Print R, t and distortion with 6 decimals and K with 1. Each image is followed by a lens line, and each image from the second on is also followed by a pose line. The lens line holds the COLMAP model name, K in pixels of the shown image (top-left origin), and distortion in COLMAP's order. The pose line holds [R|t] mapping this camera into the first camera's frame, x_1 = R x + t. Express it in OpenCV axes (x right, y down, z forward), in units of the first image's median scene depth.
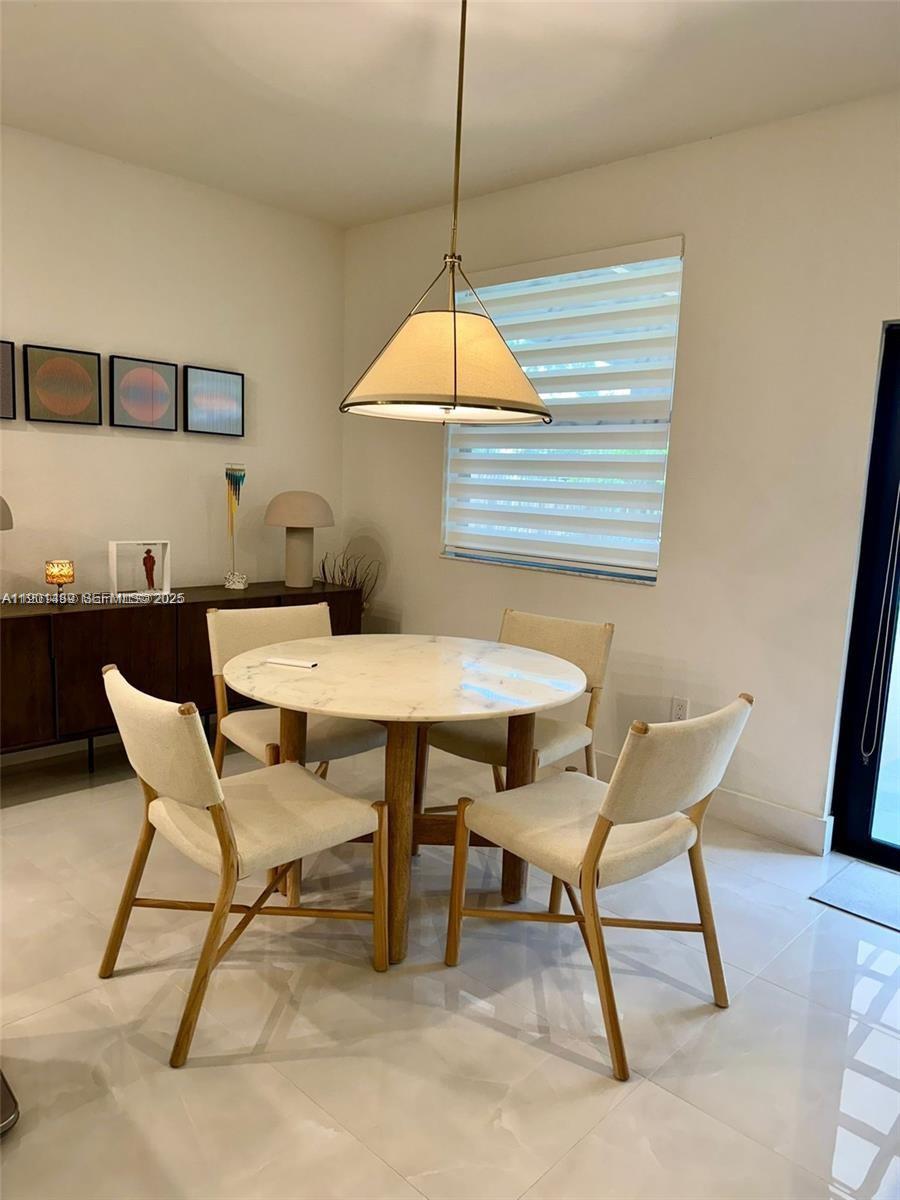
lens RADIAL K [[828.5, 0, 461.9], [0, 828.5, 607.3], [0, 0, 1]] dist [0.054139, -0.007490]
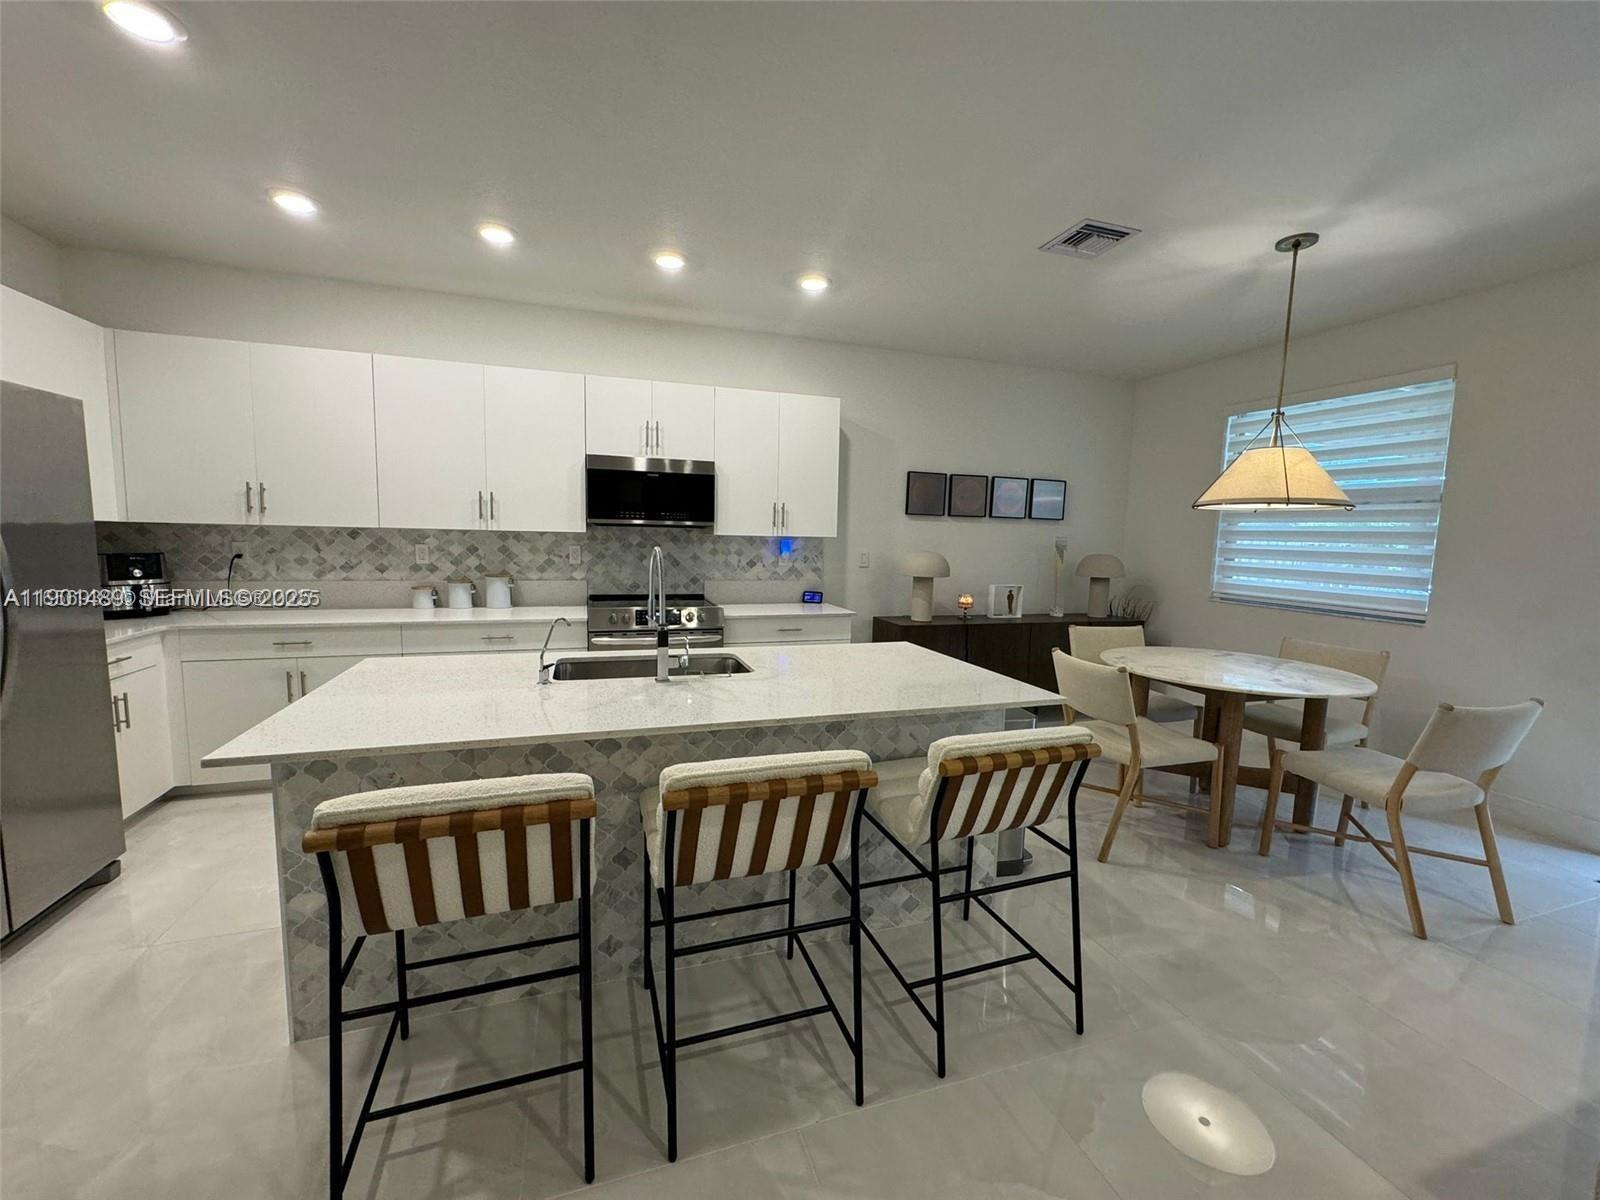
lens RADIAL K [[638.1, 0, 799.9], [0, 638.1, 600.4], [0, 0, 1]] dist [-0.002118, 0.000711]
pose [[0.878692, 0.031248, -0.476364, -0.149343], [-0.061065, 0.997015, -0.047239, 0.039447], [0.473467, 0.070598, 0.877978, -0.331284]]
